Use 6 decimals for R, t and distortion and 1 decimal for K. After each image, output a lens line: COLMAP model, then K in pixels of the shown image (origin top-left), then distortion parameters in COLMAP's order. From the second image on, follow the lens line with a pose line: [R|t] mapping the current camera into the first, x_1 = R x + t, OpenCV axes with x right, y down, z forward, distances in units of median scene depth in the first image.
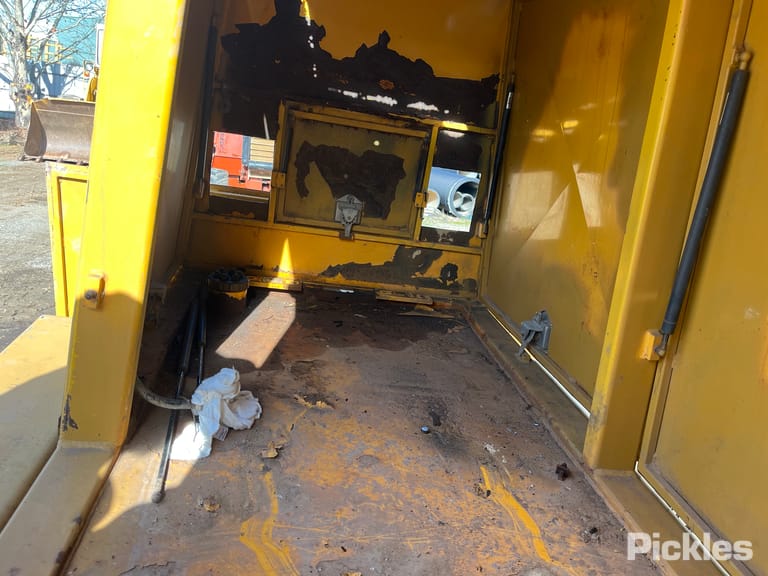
lens RADIAL K [[585.7, 0, 386.3], [0, 585.7, 294.2], [0, 0, 1]] dist [0.076318, -0.115134]
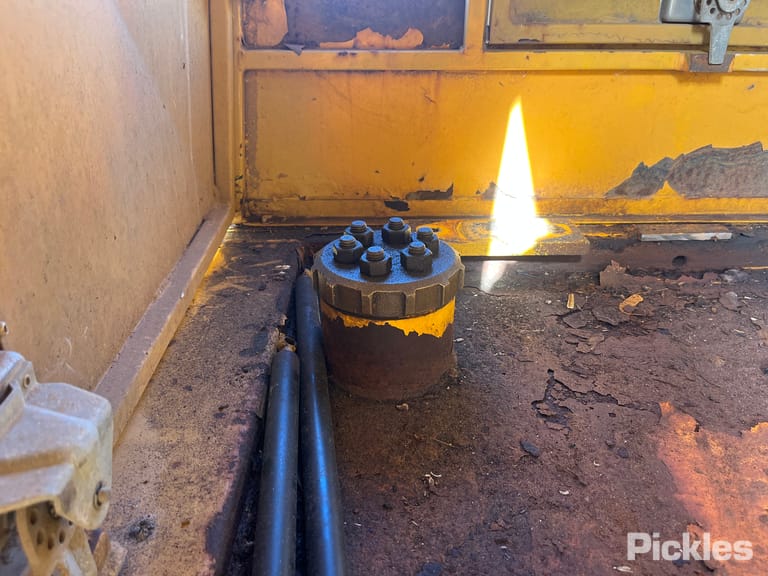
lens RADIAL K [[585.7, 0, 386.3], [0, 585.7, 294.2], [0, 0, 1]] dist [0.076318, -0.115134]
pose [[0.981358, -0.079896, -0.174793, -0.193490], [0.108867, 0.980601, 0.163002, -0.048013], [0.158379, -0.178993, 0.971019, 0.637648]]
